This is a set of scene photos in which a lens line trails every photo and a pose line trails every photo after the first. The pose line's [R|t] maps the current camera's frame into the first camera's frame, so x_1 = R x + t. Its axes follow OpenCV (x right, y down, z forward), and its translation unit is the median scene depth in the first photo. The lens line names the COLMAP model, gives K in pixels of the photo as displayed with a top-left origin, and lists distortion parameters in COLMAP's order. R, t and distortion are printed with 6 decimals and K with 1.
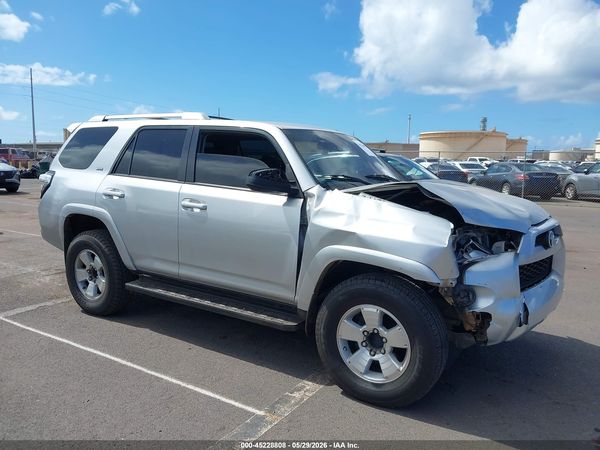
lens RADIAL K [[475.3, 0, 295.4], [0, 475.3, 225.1], [0, 0, 1]] dist [0.014250, -0.027943]
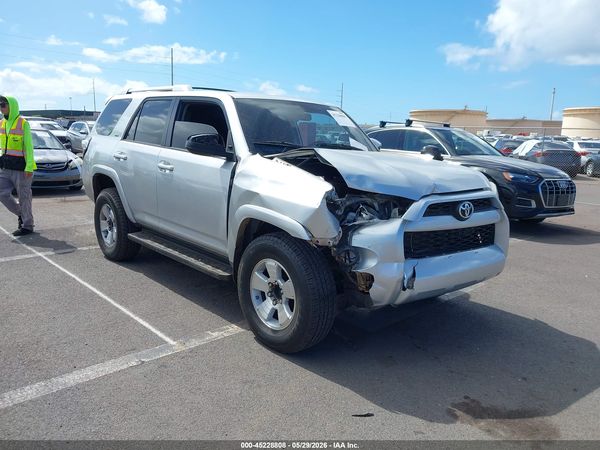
lens RADIAL K [[475.3, 0, 295.8], [0, 475.3, 226.5], [0, 0, 1]] dist [0.014250, -0.027943]
pose [[0.968428, 0.059681, -0.242044, 0.363469], [-0.047188, 0.997253, 0.057093, 0.020804], [0.244786, -0.043869, 0.968584, -0.036897]]
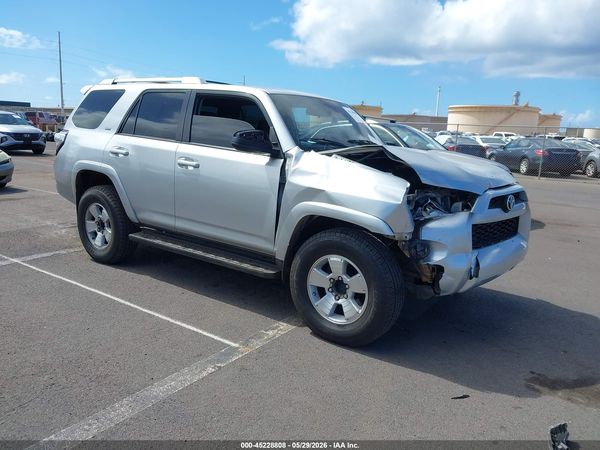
lens RADIAL K [[475.3, 0, 297.6], [0, 475.3, 224.8], [0, 0, 1]] dist [0.014250, -0.027943]
pose [[0.998551, 0.033893, -0.041802, 0.085534], [-0.031340, 0.997689, 0.060294, 0.024880], [0.043749, -0.058897, 0.997305, -0.086031]]
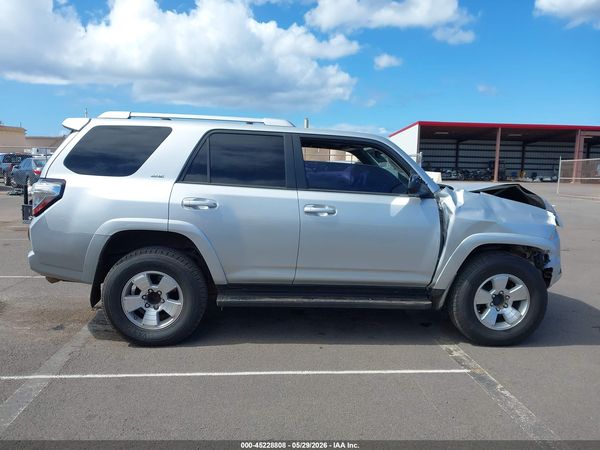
lens RADIAL K [[475.3, 0, 297.7], [0, 475.3, 221.1], [0, 0, 1]] dist [0.014250, -0.027943]
pose [[0.799617, -0.071651, 0.596220, -0.856093], [0.073030, 0.997090, 0.021882, -0.043710], [-0.596053, 0.026044, 0.802523, 0.185500]]
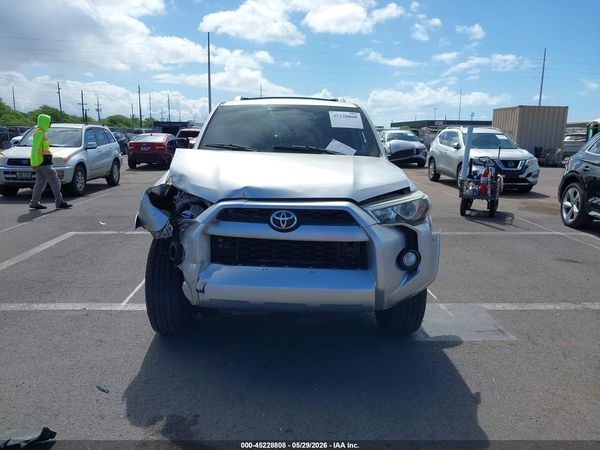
lens RADIAL K [[475.3, 0, 298.1], [0, 475.3, 222.2], [0, 0, 1]] dist [0.014250, -0.027943]
pose [[0.559620, 0.139563, -0.816914, 1.049278], [-0.112145, 0.989405, 0.092208, -0.040403], [0.821127, 0.040011, 0.569341, 0.442227]]
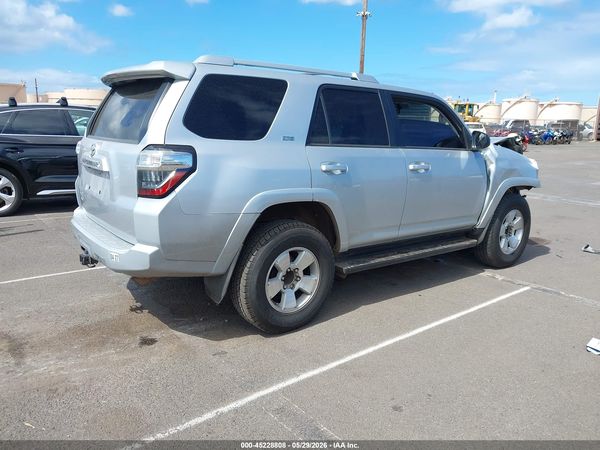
lens RADIAL K [[475.3, 0, 287.8], [0, 475.3, 230.1], [0, 0, 1]] dist [0.014250, -0.027943]
pose [[0.353664, -0.212606, 0.910890, -1.312532], [0.121447, 0.976020, 0.180655, -0.131236], [-0.927455, 0.046734, 0.371003, 0.858691]]
